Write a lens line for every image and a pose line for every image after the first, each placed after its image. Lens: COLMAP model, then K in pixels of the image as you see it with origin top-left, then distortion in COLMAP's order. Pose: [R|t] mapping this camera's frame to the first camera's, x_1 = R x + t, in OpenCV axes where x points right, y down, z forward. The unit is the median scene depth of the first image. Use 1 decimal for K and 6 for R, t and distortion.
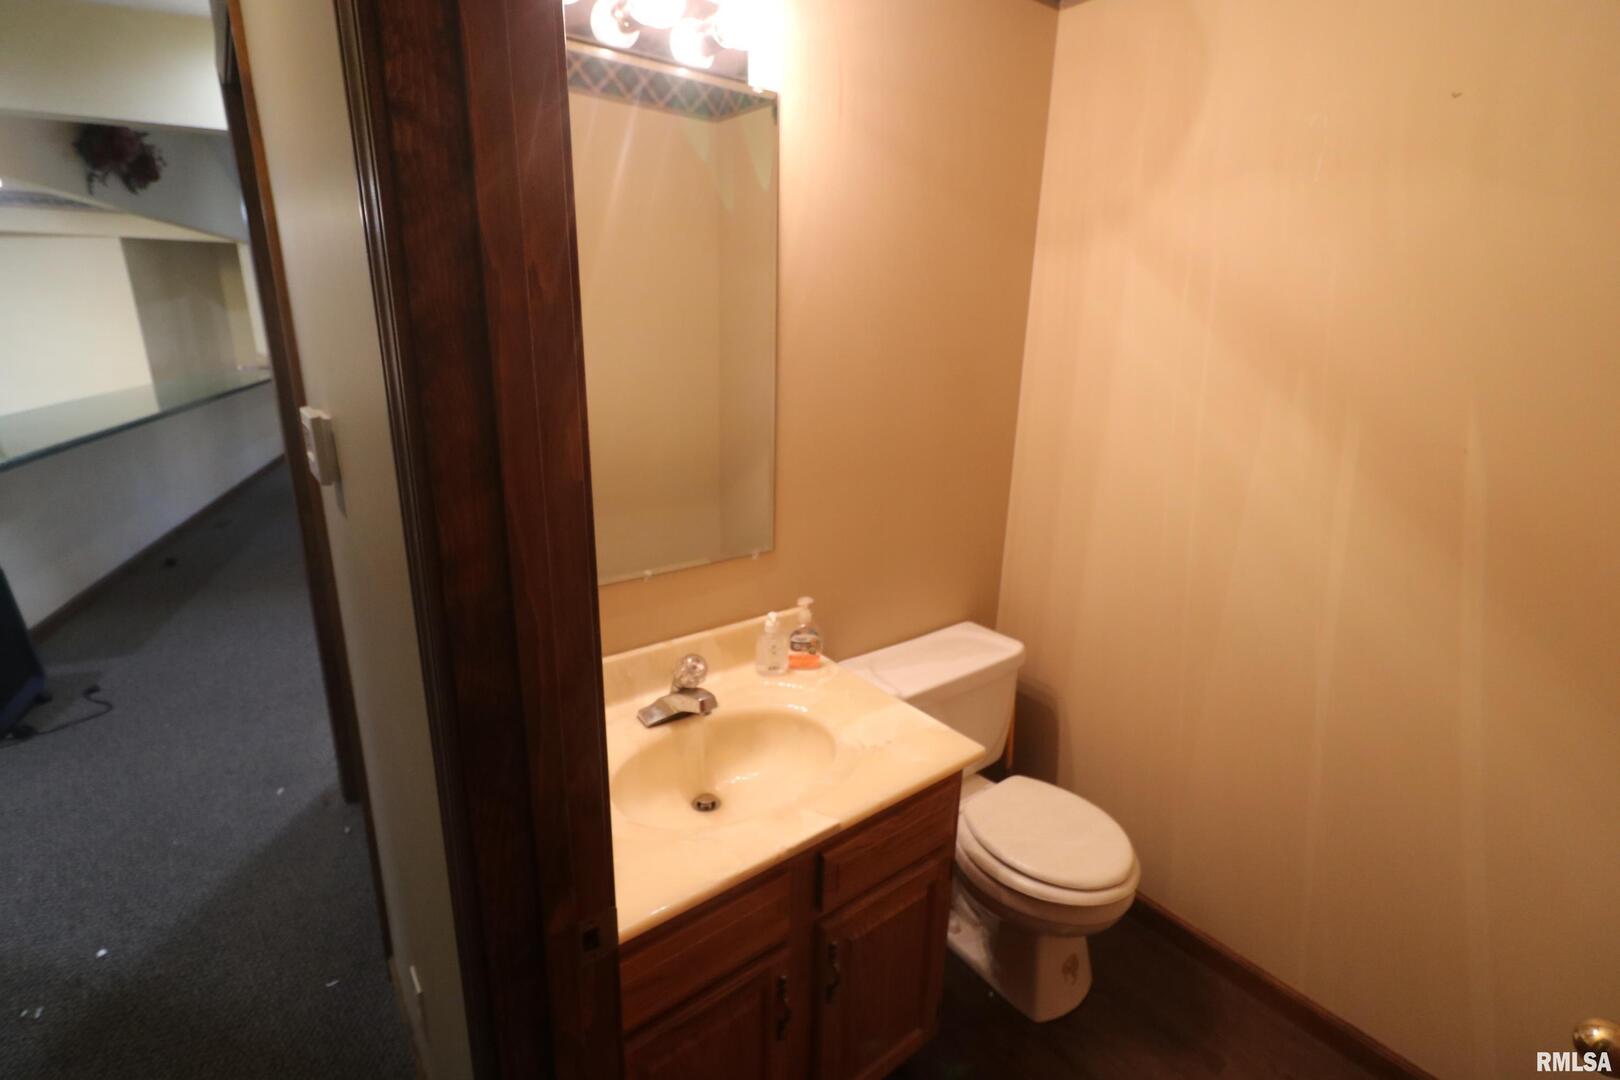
lens RADIAL K [[754.2, 0, 810.0], [0, 754.2, 540.0], [0, 0, 1]] dist [0.002200, 0.000077]
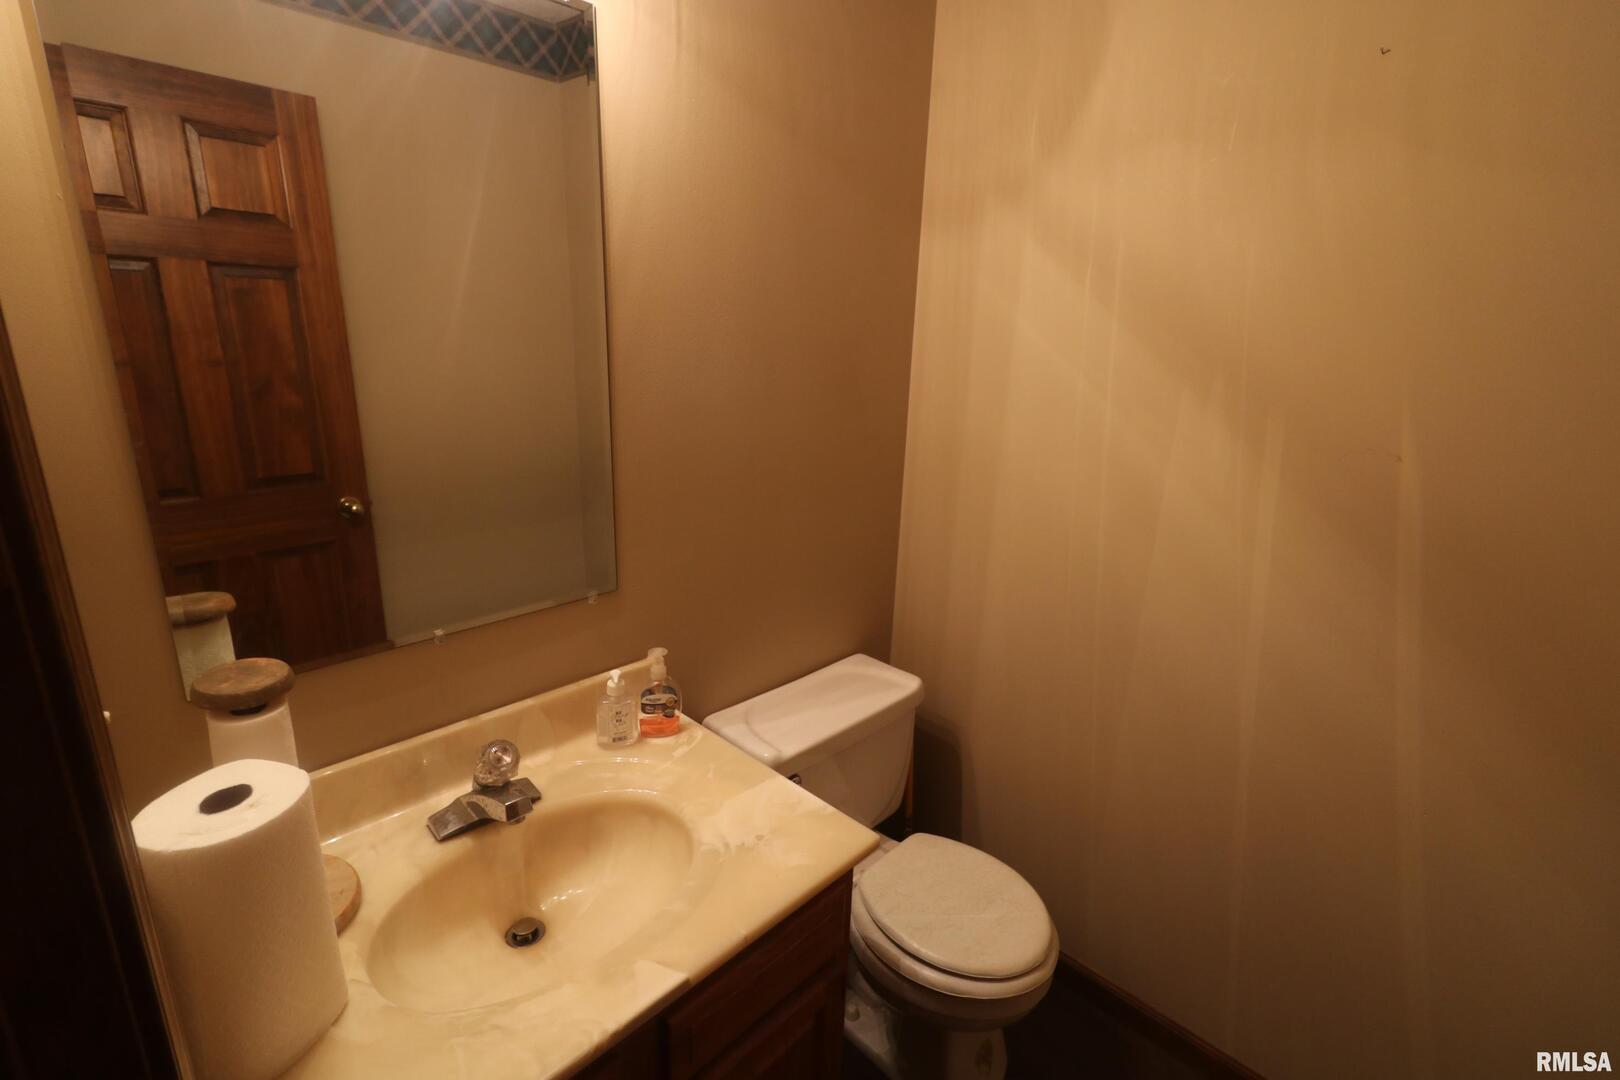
lens RADIAL K [[754.2, 0, 810.0], [0, 754.2, 540.0], [0, 0, 1]] dist [0.002200, 0.000077]
pose [[0.990276, -0.028881, 0.136084, 0.048775], [0.028749, 0.999582, 0.002936, -0.037049], [-0.136112, 0.001005, 0.990693, 0.178304]]
